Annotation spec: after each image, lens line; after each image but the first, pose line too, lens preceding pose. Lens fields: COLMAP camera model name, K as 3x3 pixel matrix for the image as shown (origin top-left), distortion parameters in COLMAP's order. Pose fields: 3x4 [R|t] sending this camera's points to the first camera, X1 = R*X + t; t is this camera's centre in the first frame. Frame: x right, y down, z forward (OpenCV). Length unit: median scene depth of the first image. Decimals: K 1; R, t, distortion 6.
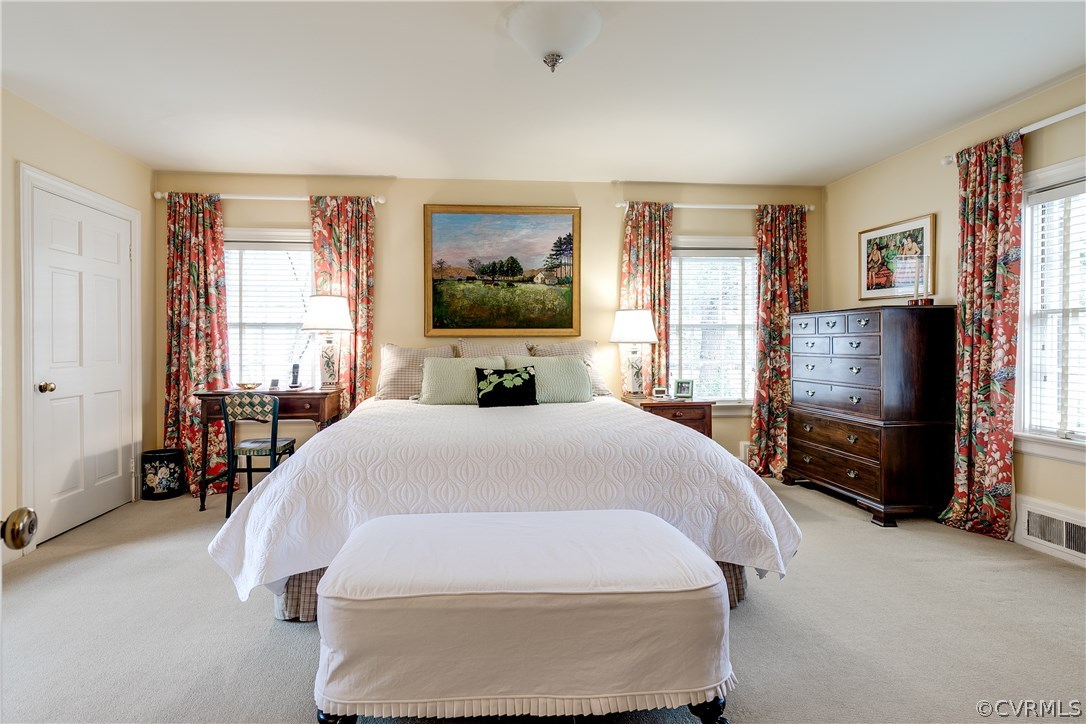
lens RADIAL K [[489.6, 0, 479.0], [0, 489.6, 345.1], [0, 0, 1]] dist [0.005632, -0.000583]
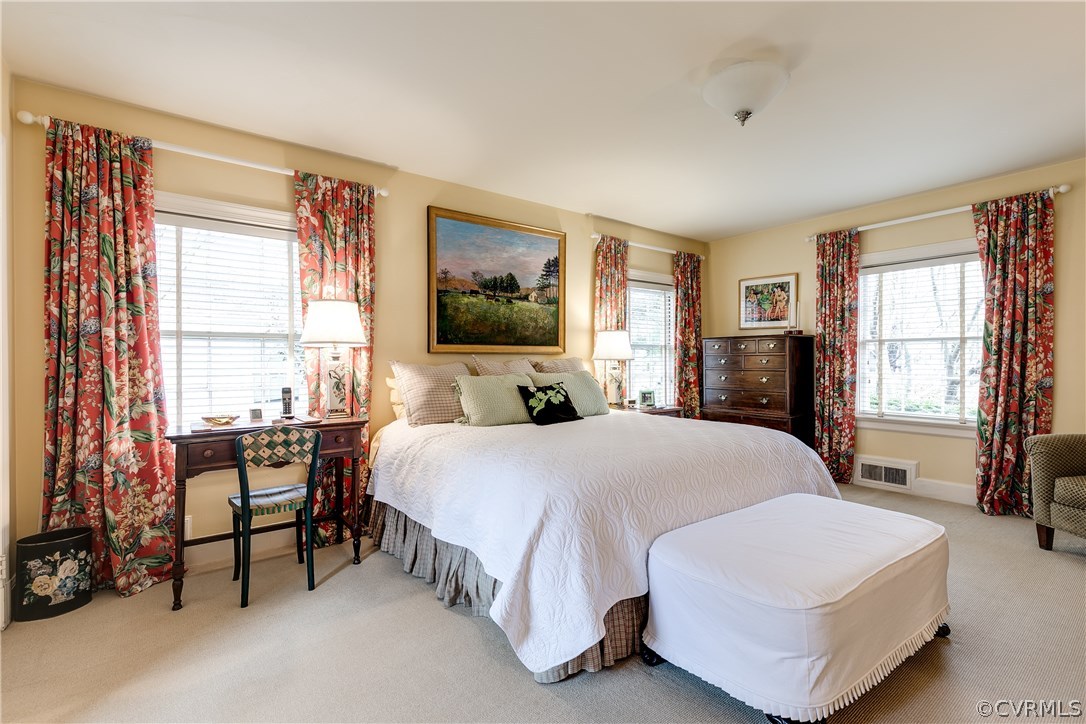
lens RADIAL K [[489.6, 0, 524.2], [0, 489.6, 360.8], [0, 0, 1]] dist [0.005632, -0.000583]
pose [[0.843594, -0.000675, 0.536981, -0.459953], [0.002326, 0.999994, -0.002398, -0.000219], [-0.536976, 0.003272, 0.843591, 0.153494]]
